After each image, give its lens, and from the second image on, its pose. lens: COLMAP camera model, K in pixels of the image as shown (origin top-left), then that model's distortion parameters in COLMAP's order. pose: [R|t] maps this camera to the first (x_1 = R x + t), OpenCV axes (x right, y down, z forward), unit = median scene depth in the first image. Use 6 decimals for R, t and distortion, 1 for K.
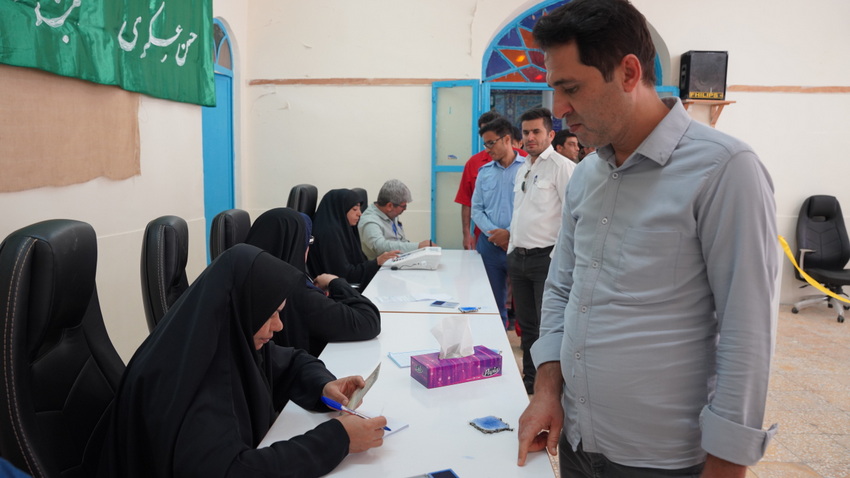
lens RADIAL K [[586.3, 0, 423.9], [0, 586.3, 241.4], [0, 0, 1]] dist [-0.173438, 0.130746]
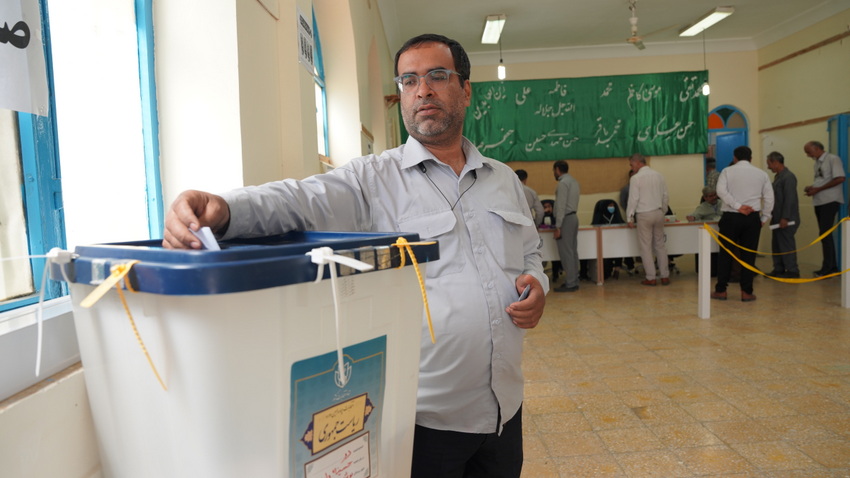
lens RADIAL K [[586.3, 0, 423.9], [0, 586.3, 241.4], [0, 0, 1]] dist [-0.173438, 0.130746]
pose [[0.018551, 0.060408, -0.998001, 1.434750], [-0.073681, 0.995542, 0.058890, 0.034324], [0.997109, 0.072442, 0.022919, -0.048310]]
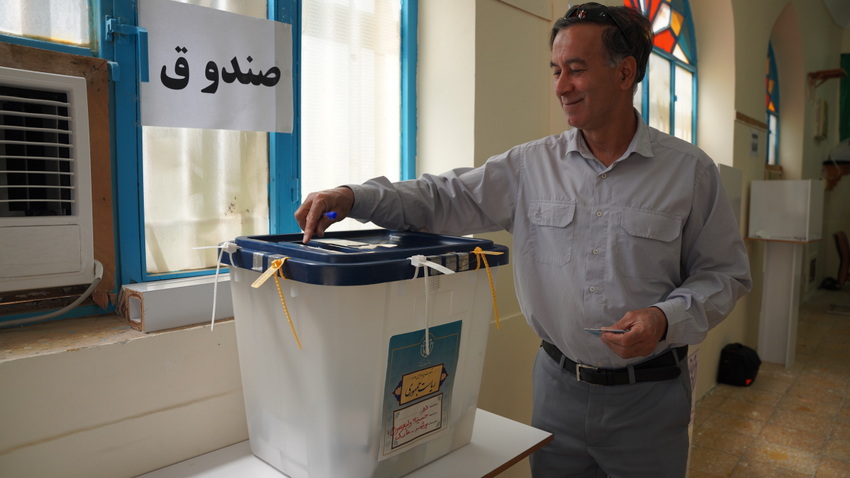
lens RADIAL K [[586.3, 0, 423.9], [0, 586.3, 241.4], [0, 0, 1]] dist [-0.173438, 0.130746]
pose [[-0.657061, 0.055194, -0.751814, 1.400029], [-0.099819, 0.982164, 0.159343, 0.010831], [0.747200, 0.179744, -0.639832, 0.059795]]
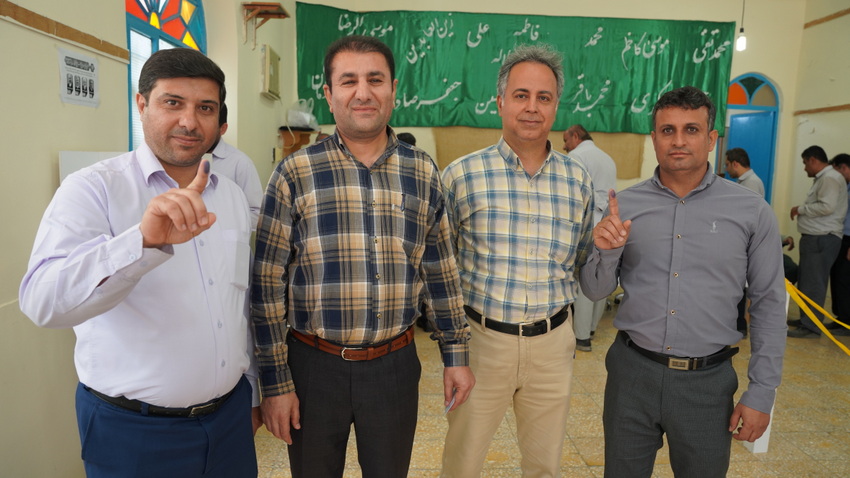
lens RADIAL K [[586.3, 0, 423.9], [0, 586.3, 241.4], [0, 0, 1]] dist [-0.173438, 0.130746]
pose [[0.073517, 0.127394, -0.989124, 0.926680], [-0.148661, 0.982127, 0.115443, -0.013785], [0.986152, 0.138557, 0.091141, 0.097520]]
